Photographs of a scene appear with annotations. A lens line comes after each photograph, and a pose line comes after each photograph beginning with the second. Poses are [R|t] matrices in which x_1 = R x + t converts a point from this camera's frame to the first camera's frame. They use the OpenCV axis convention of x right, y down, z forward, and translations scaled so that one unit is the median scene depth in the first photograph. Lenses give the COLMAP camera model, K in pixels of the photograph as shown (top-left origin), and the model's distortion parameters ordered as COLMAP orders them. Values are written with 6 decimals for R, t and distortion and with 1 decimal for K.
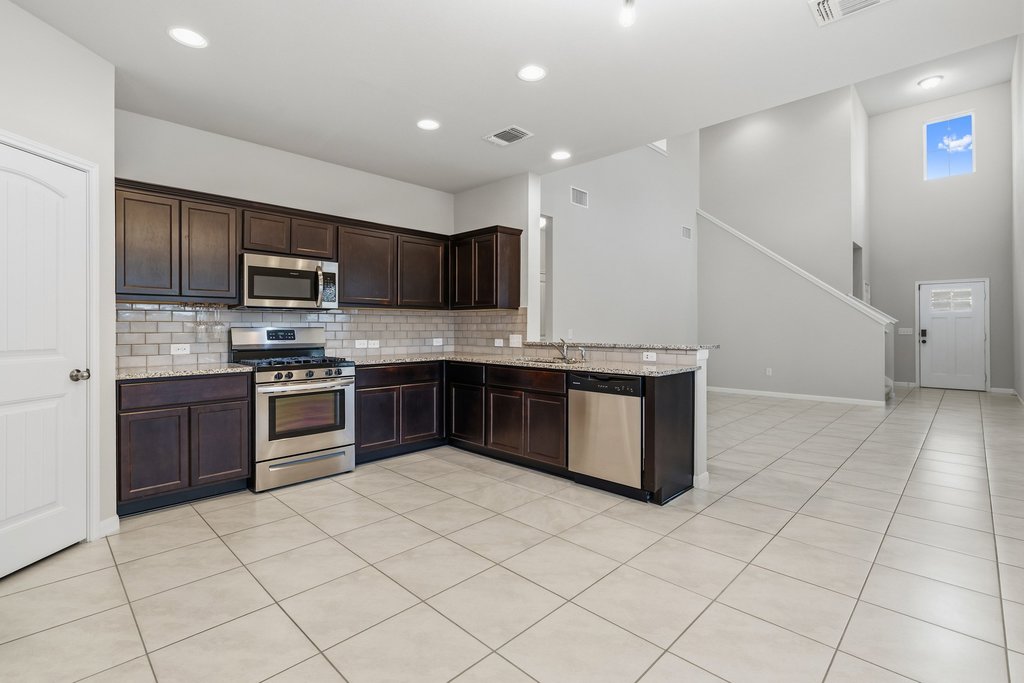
lens RADIAL K [[475.3, 0, 508.4], [0, 475.3, 328.8], [0, 0, 1]] dist [-0.008392, 0.001756]
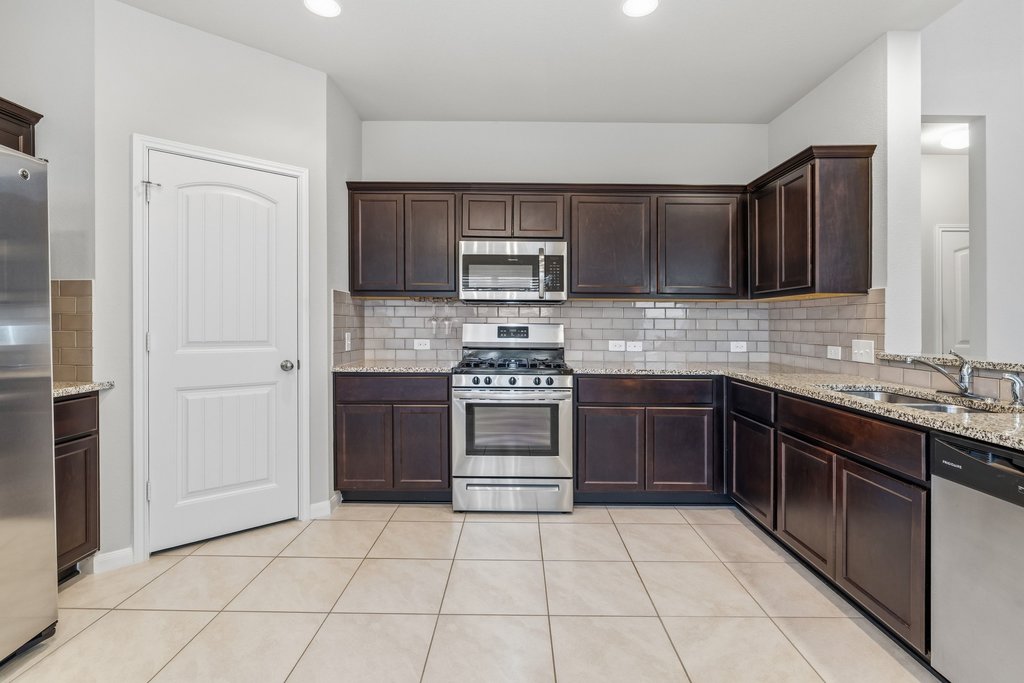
lens RADIAL K [[475.3, 0, 511.4], [0, 475.3, 323.1], [0, 0, 1]] dist [-0.008392, 0.001756]
pose [[0.700697, 0.005864, -0.713435, 0.147381], [-0.010603, 0.999941, -0.002194, -0.001510], [0.713380, 0.009102, 0.700718, 0.394310]]
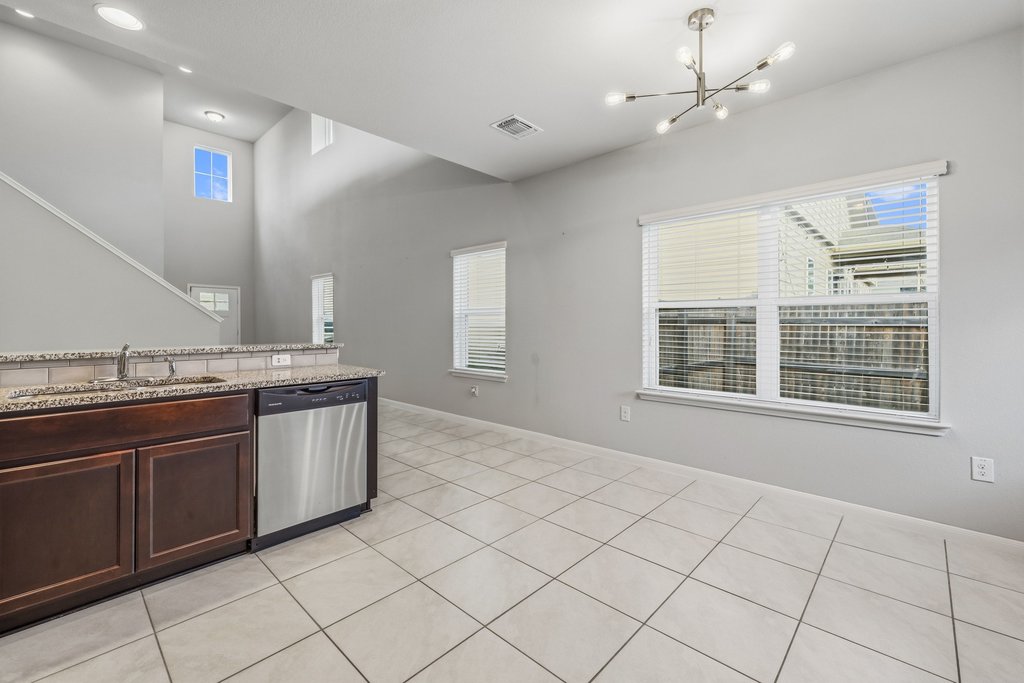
lens RADIAL K [[437.2, 0, 511.8], [0, 437.2, 324.7], [0, 0, 1]] dist [0.001028, 0.001122]
pose [[-0.025988, -0.000983, 0.999662, -0.455030], [0.002378, 0.999997, 0.001045, -0.002507], [-0.999659, 0.002405, -0.025985, 0.592726]]
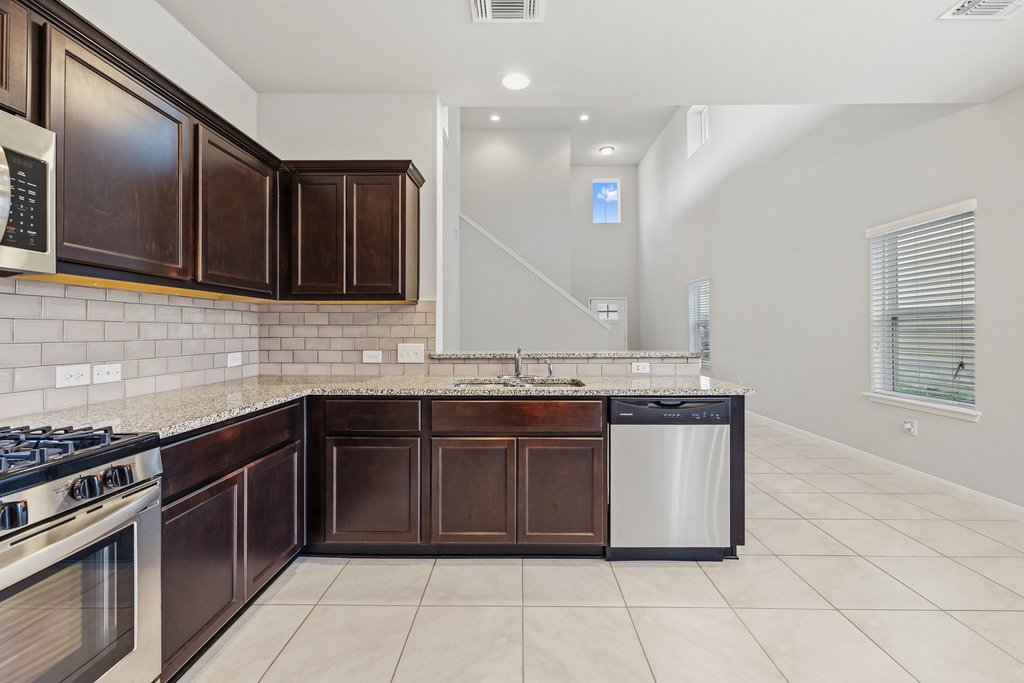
lens RADIAL K [[437.2, 0, 514.6], [0, 437.2, 329.0], [0, 0, 1]] dist [0.001028, 0.001122]
pose [[0.716312, 0.002870, 0.697774, -0.358659], [0.003369, 0.999966, -0.007572, -0.002107], [-0.697772, 0.007775, 0.716278, 0.591184]]
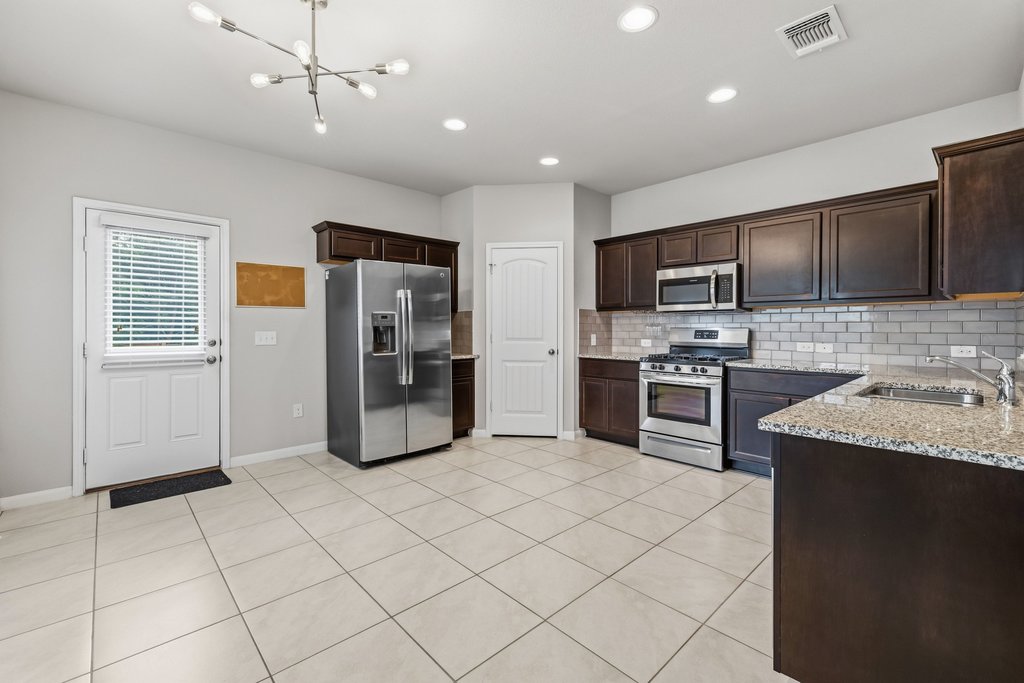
lens RADIAL K [[437.2, 0, 509.7], [0, 437.2, 328.8], [0, 0, 1]] dist [0.001028, 0.001122]
pose [[-0.043635, 0.003395, -0.999042, 0.605716], [-0.002742, 0.999990, 0.003518, -0.002960], [0.999044, 0.002893, -0.043625, 0.591199]]
